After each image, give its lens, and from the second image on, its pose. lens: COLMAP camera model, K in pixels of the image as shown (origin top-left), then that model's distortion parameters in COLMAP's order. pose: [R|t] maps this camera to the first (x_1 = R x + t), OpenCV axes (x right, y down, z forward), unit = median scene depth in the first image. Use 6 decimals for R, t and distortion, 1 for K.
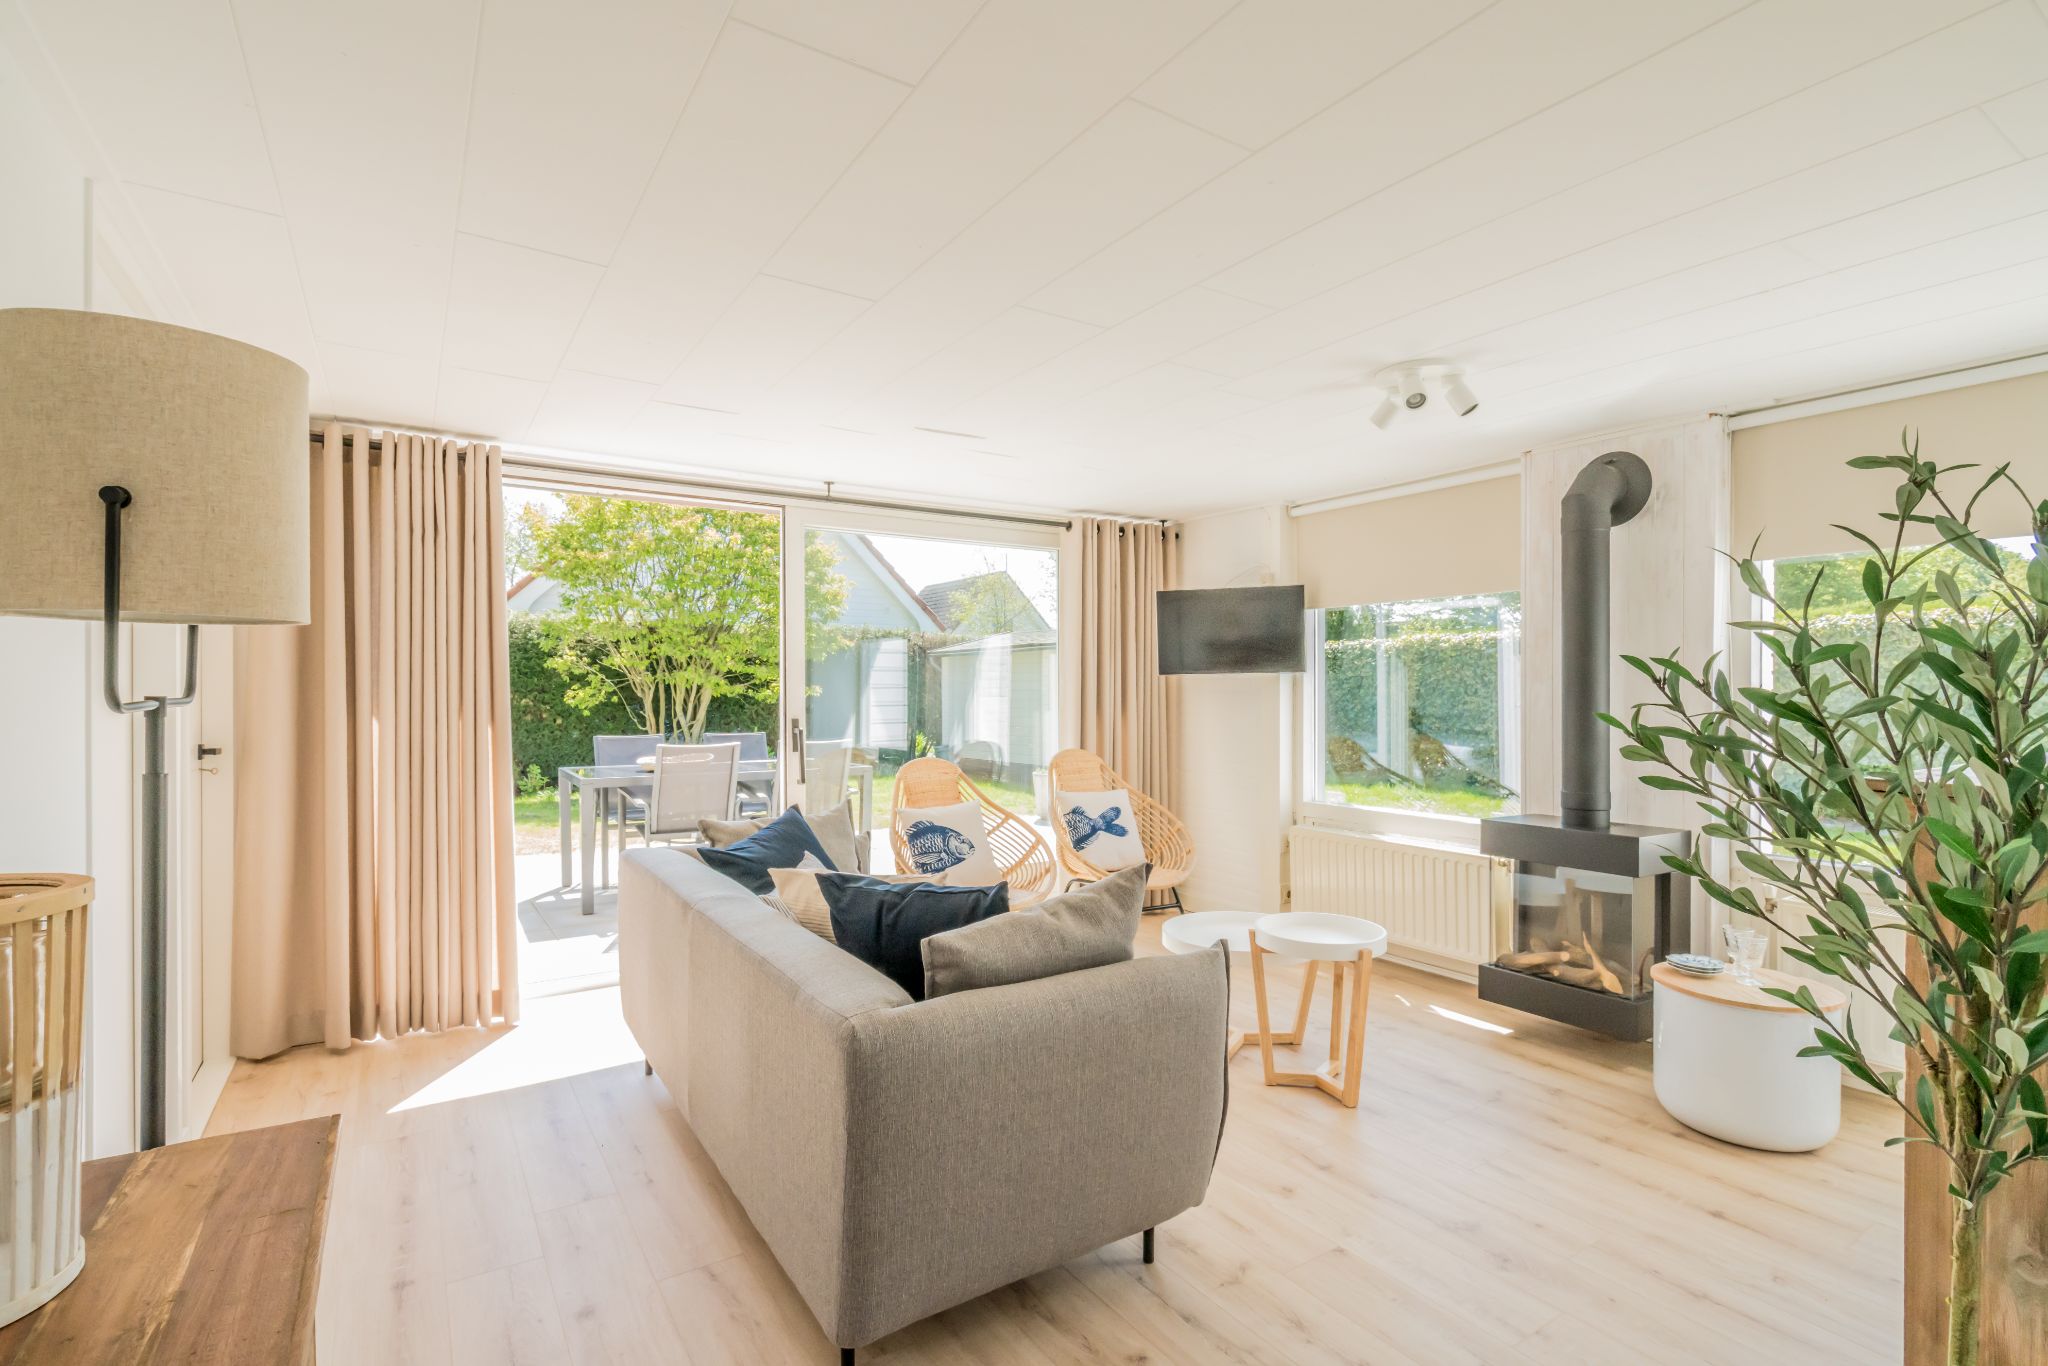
lens RADIAL K [[937.1, 0, 1011.2], [0, 937.1, 688.9], [0, 0, 1]] dist [0.001683, 0.000636]
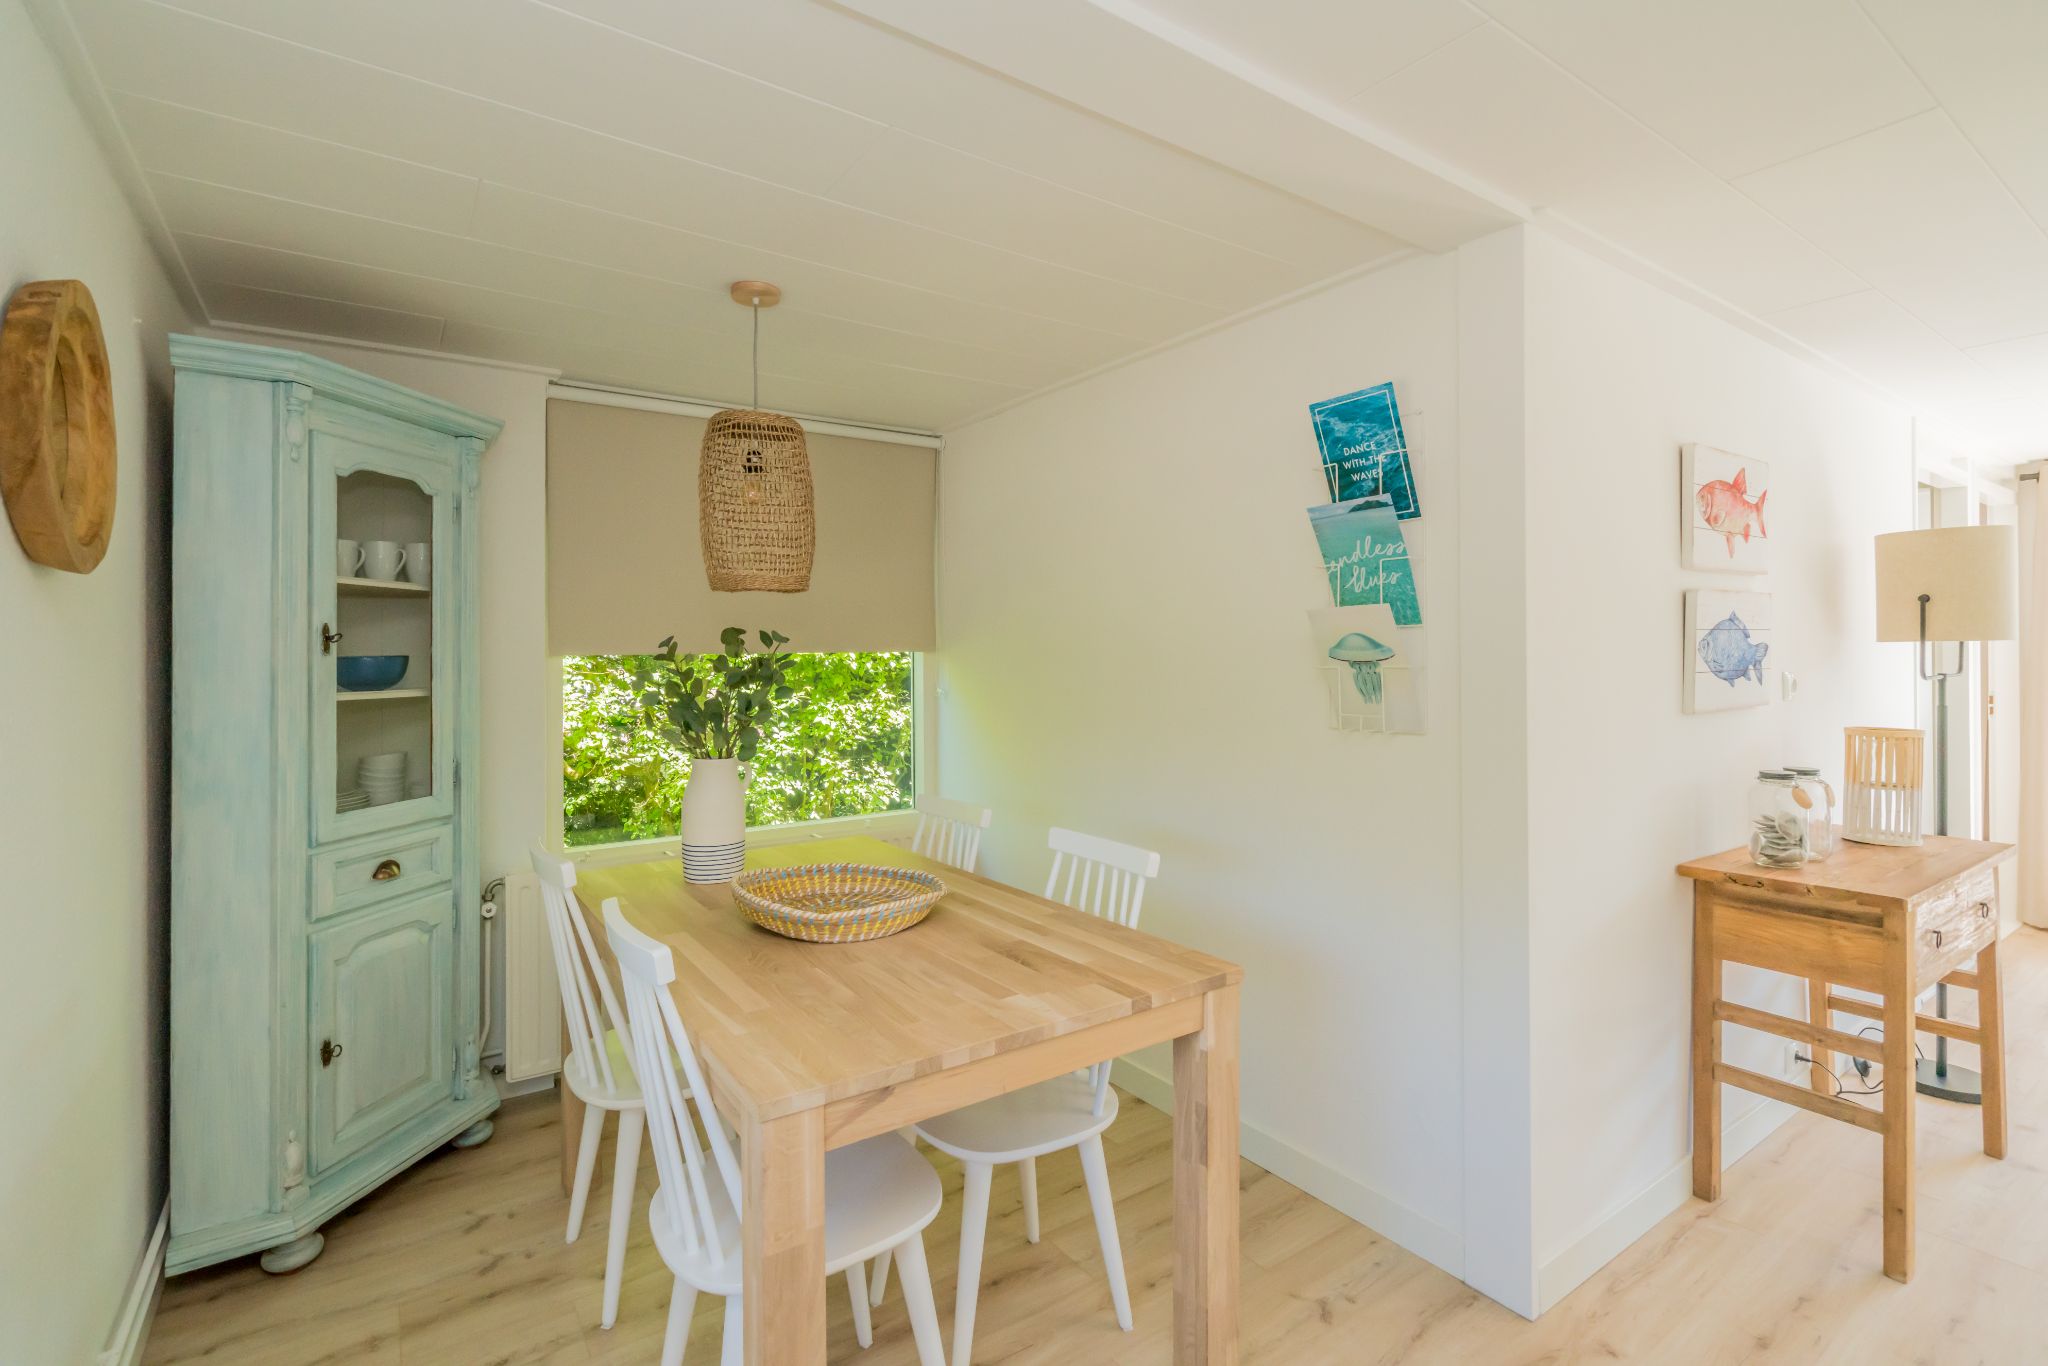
lens RADIAL K [[937.1, 0, 1015.8], [0, 937.1, 634.4], [0, 0, 1]] dist [0.001683, 0.000636]
pose [[0.028137, -0.013691, -0.999510, 1.330557], [-0.002849, 0.999901, -0.013776, -0.048554], [0.999600, 0.003235, 0.028095, -1.342387]]
